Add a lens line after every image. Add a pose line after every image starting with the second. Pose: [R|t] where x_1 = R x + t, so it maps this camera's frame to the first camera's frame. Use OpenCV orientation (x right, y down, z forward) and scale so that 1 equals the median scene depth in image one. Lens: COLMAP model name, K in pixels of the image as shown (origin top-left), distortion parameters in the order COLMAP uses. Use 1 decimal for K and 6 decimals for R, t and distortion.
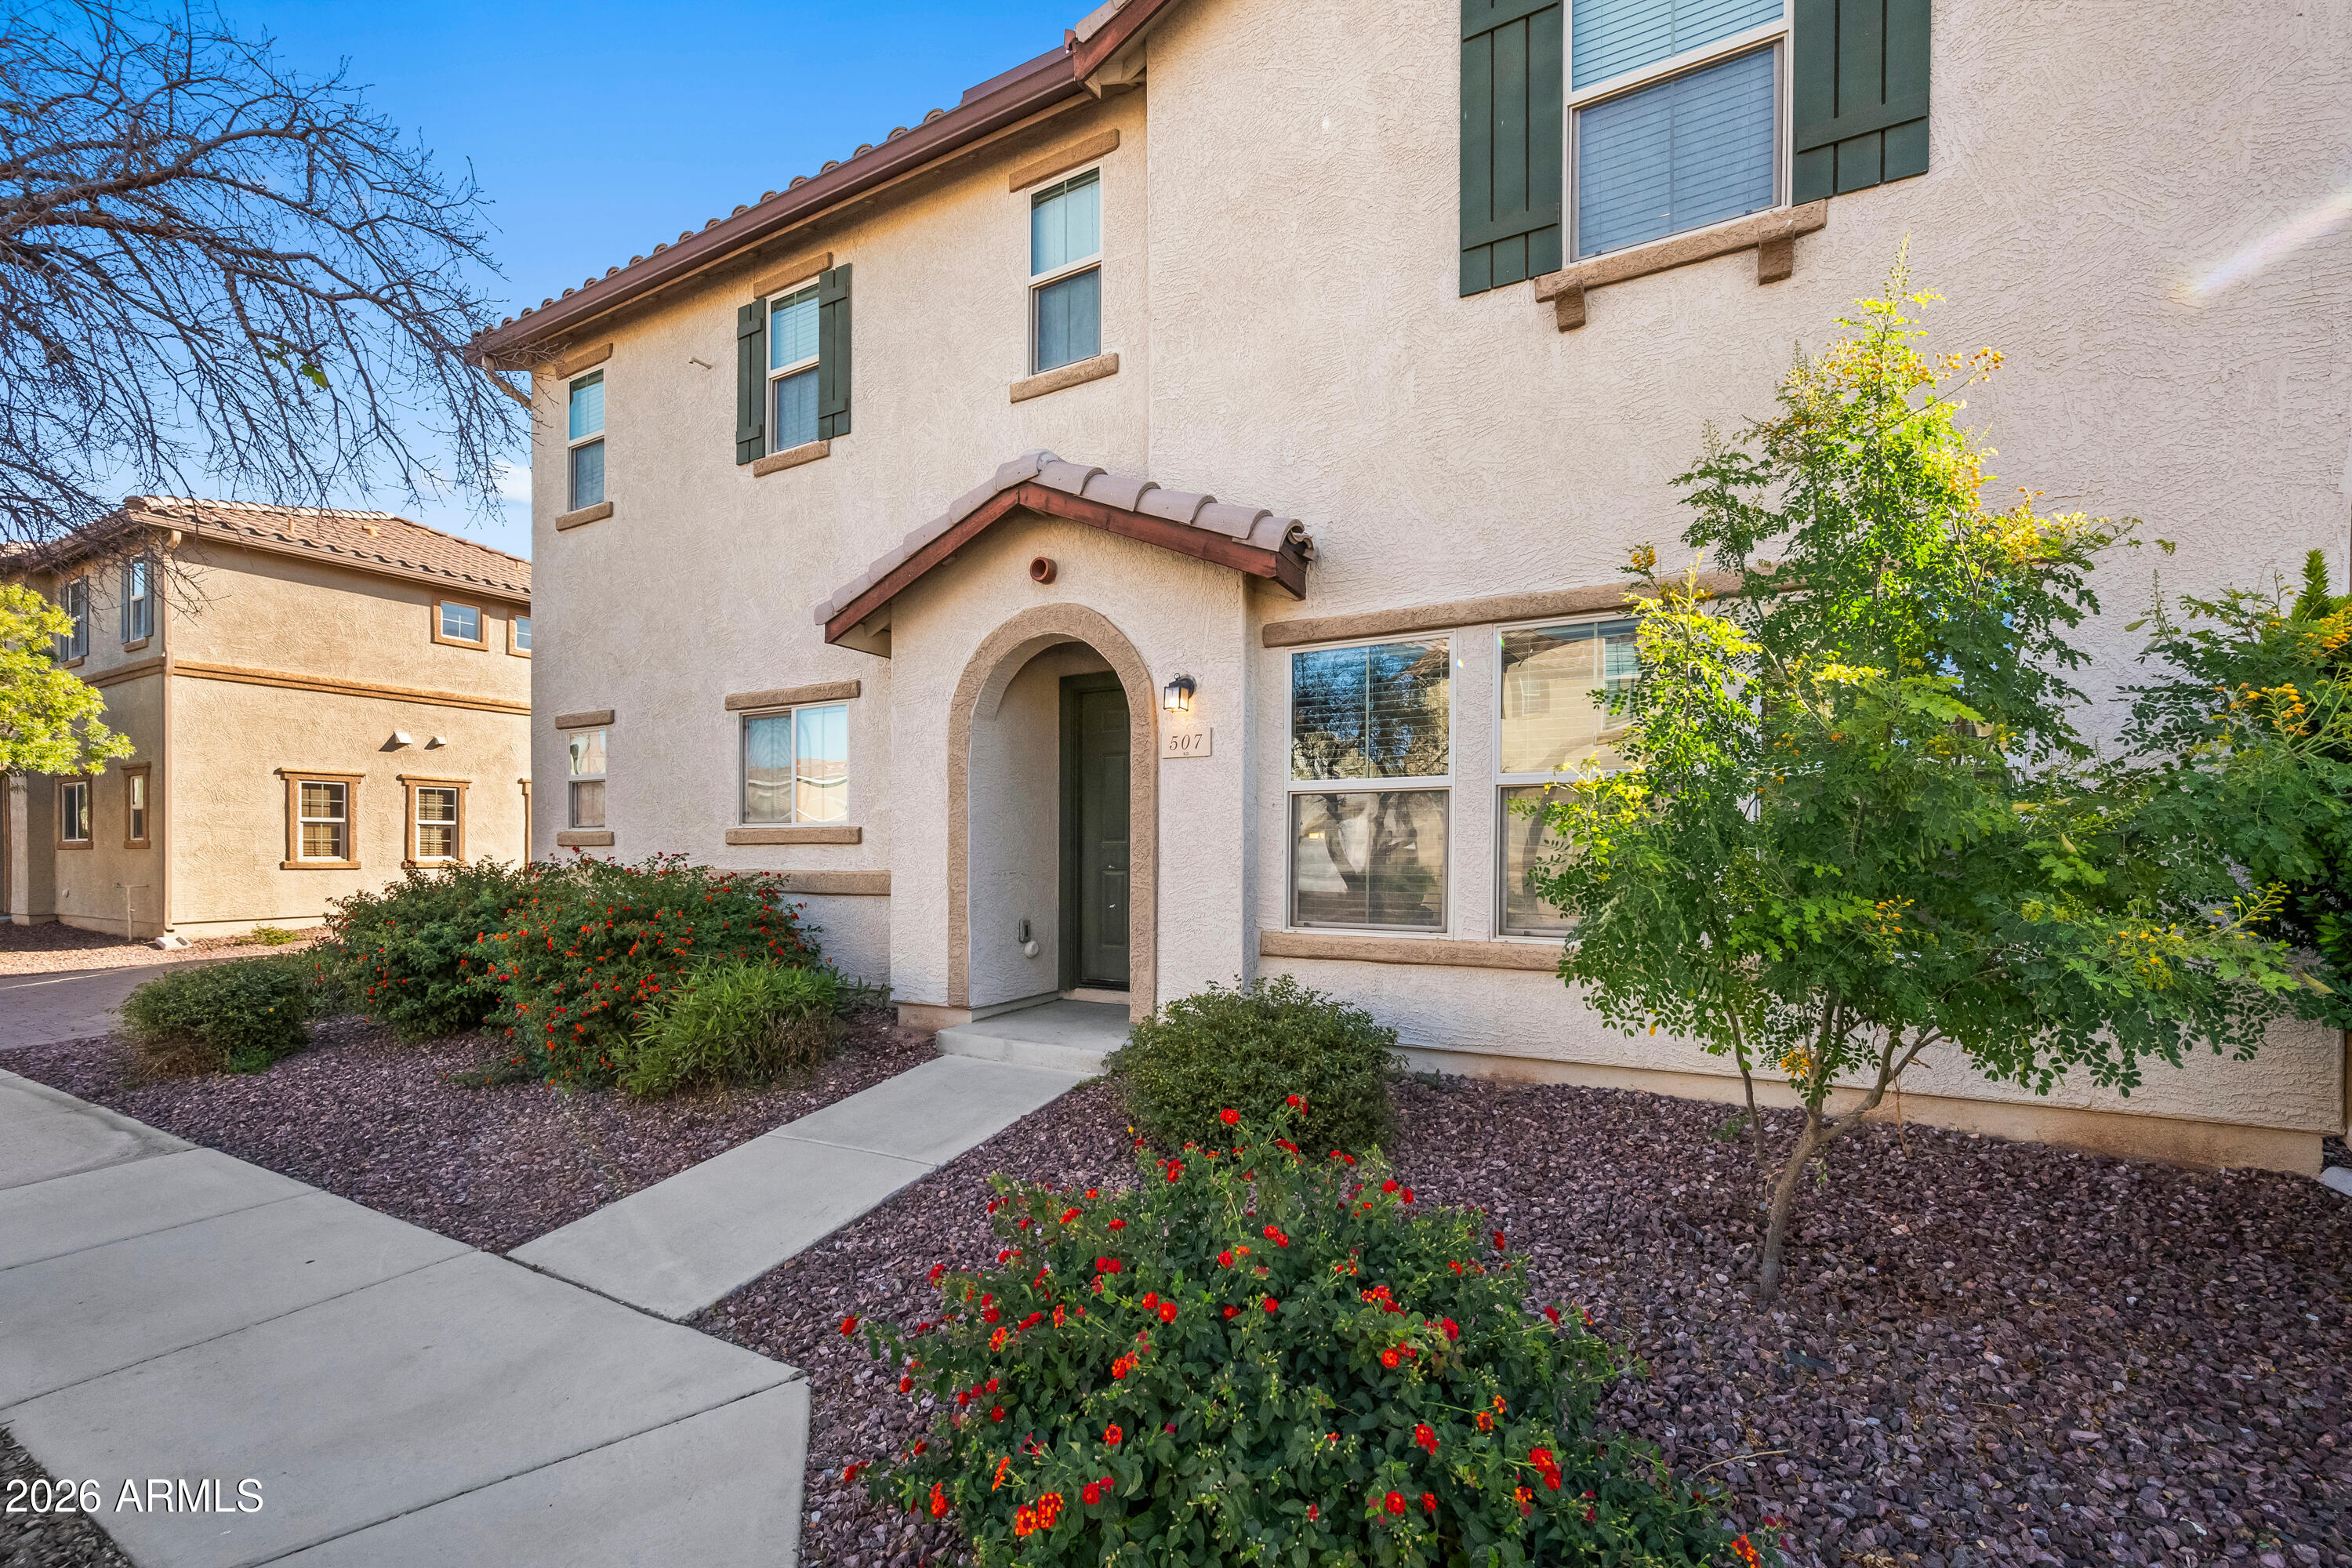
lens RADIAL K [[973.1, 0, 1150.0], [0, 973.1, 846.9], [0, 0, 1]] dist [-0.004754, -0.000640]
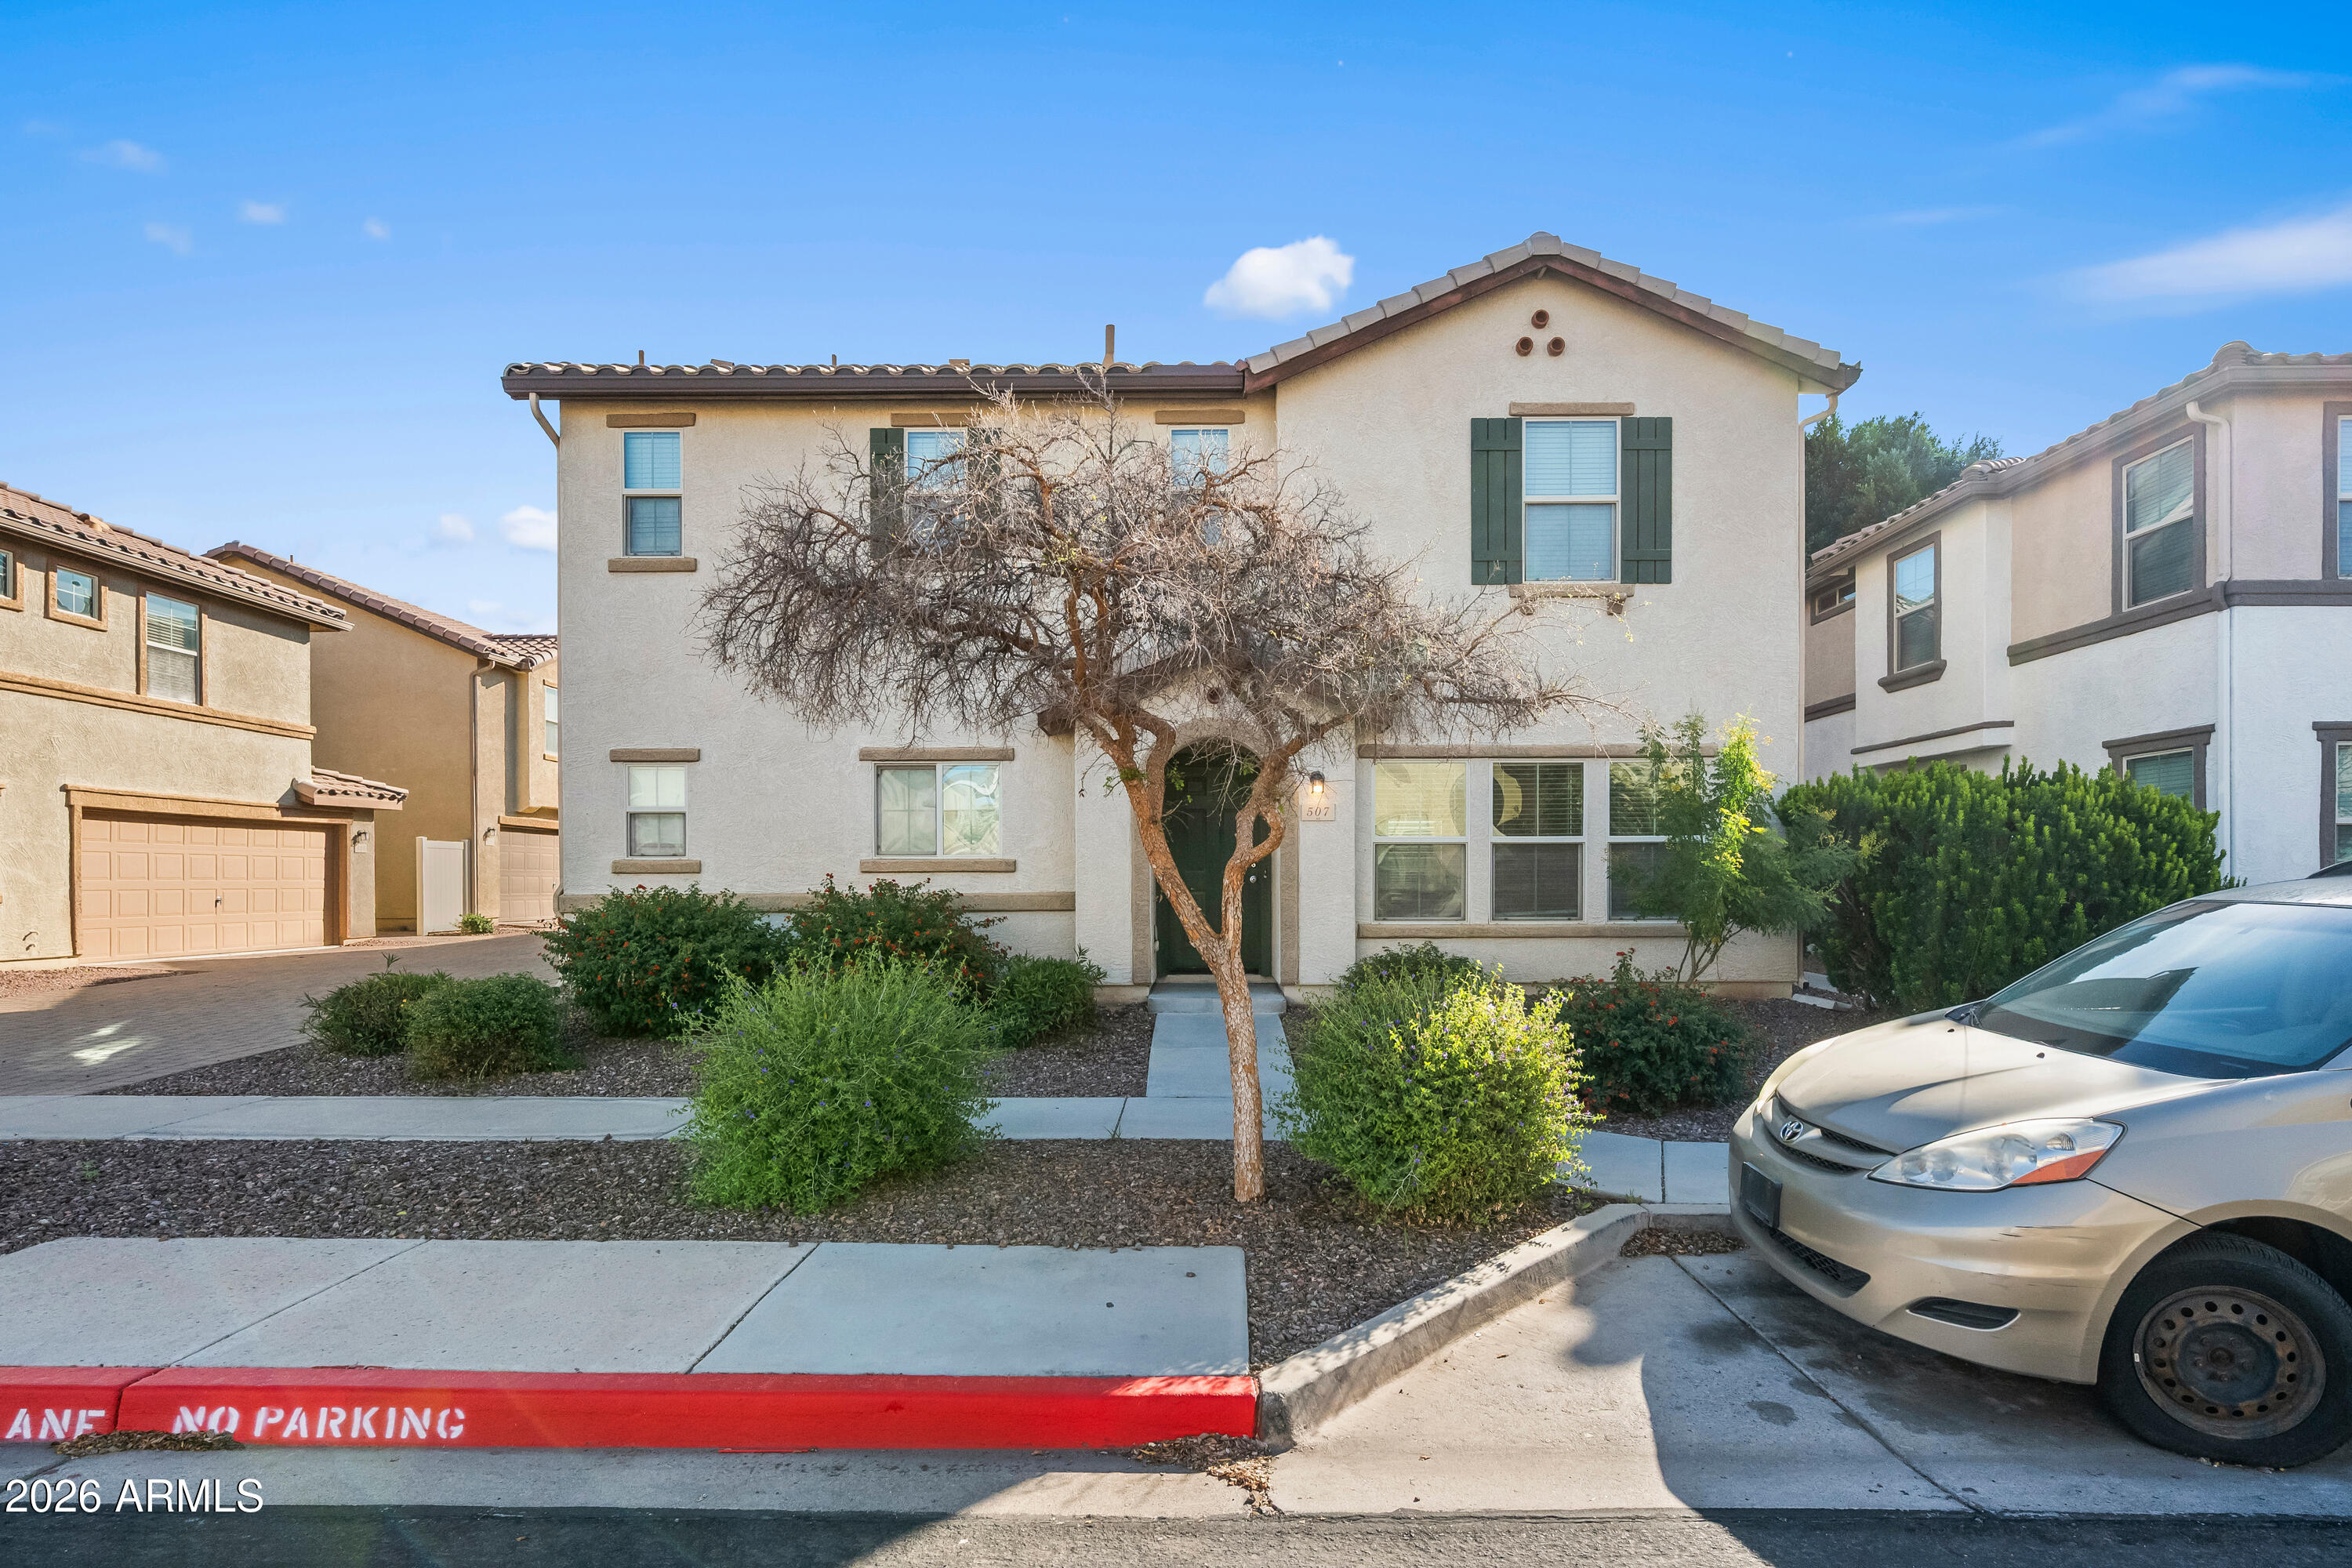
lens RADIAL K [[973.1, 0, 1159.9], [0, 973.1, 887.6], [0, 0, 1]] dist [-0.004754, -0.000640]
pose [[0.880007, 0.004889, 0.474936, -0.812826], [-0.001939, 0.999976, -0.006702, 0.028030], [-0.474957, 0.004976, 0.879995, -0.273836]]
